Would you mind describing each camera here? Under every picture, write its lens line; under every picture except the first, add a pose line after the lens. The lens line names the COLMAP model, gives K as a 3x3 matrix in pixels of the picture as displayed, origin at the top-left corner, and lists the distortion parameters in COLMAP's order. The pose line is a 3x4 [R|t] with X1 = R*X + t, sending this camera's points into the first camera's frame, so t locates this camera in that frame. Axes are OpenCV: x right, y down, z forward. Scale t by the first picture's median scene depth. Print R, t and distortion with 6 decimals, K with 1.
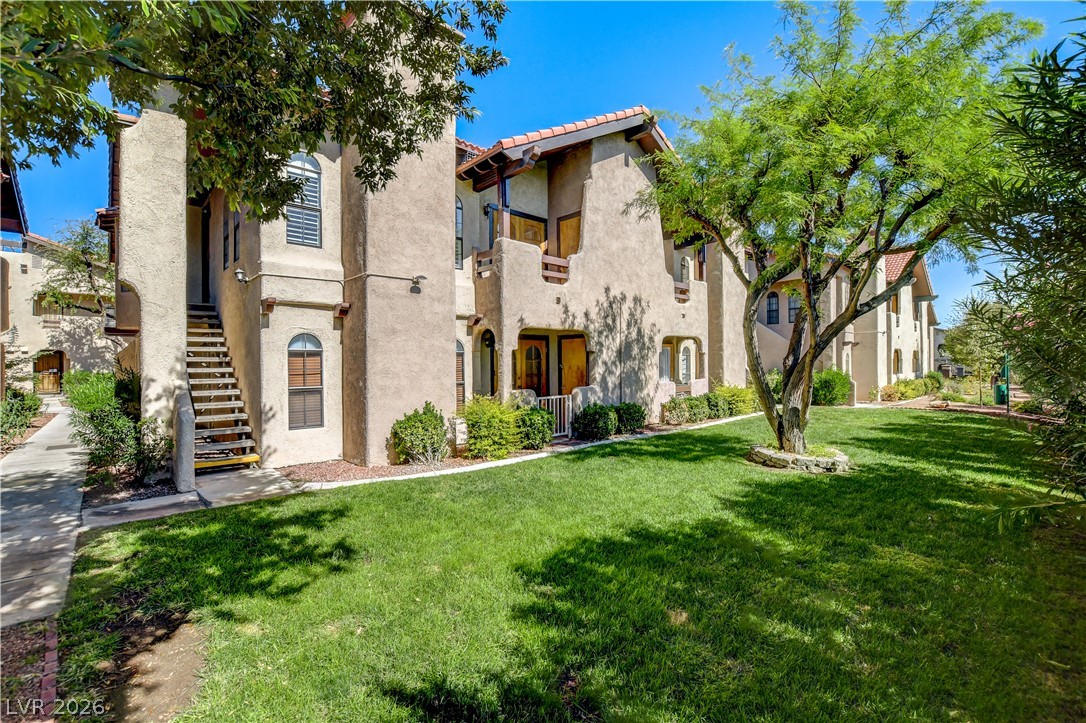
lens RADIAL K [[488.1, 0, 543.0], [0, 488.1, 363.5], [0, 0, 1]] dist [-0.031600, 0.003254]
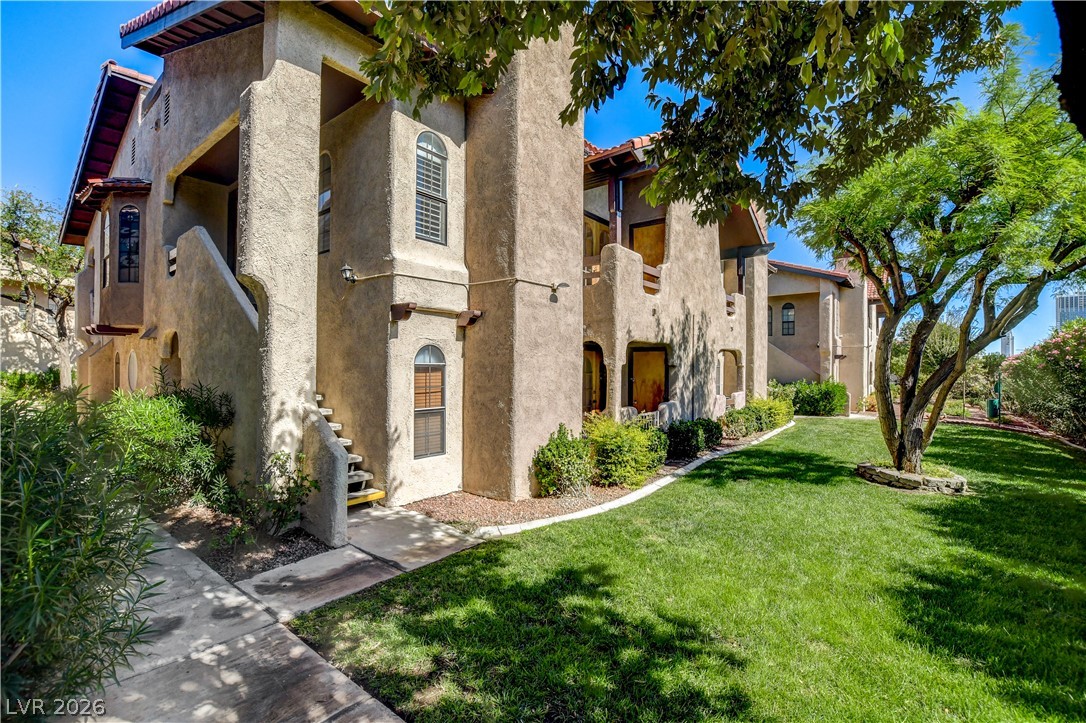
lens RADIAL K [[488.1, 0, 542.8], [0, 488.1, 362.0], [0, 0, 1]] dist [-0.031600, 0.003254]
pose [[0.989024, 0.017847, 0.146676, -0.416515], [-0.016971, 0.999830, -0.007219, -0.028737], [-0.146780, 0.004651, 0.989158, 0.122627]]
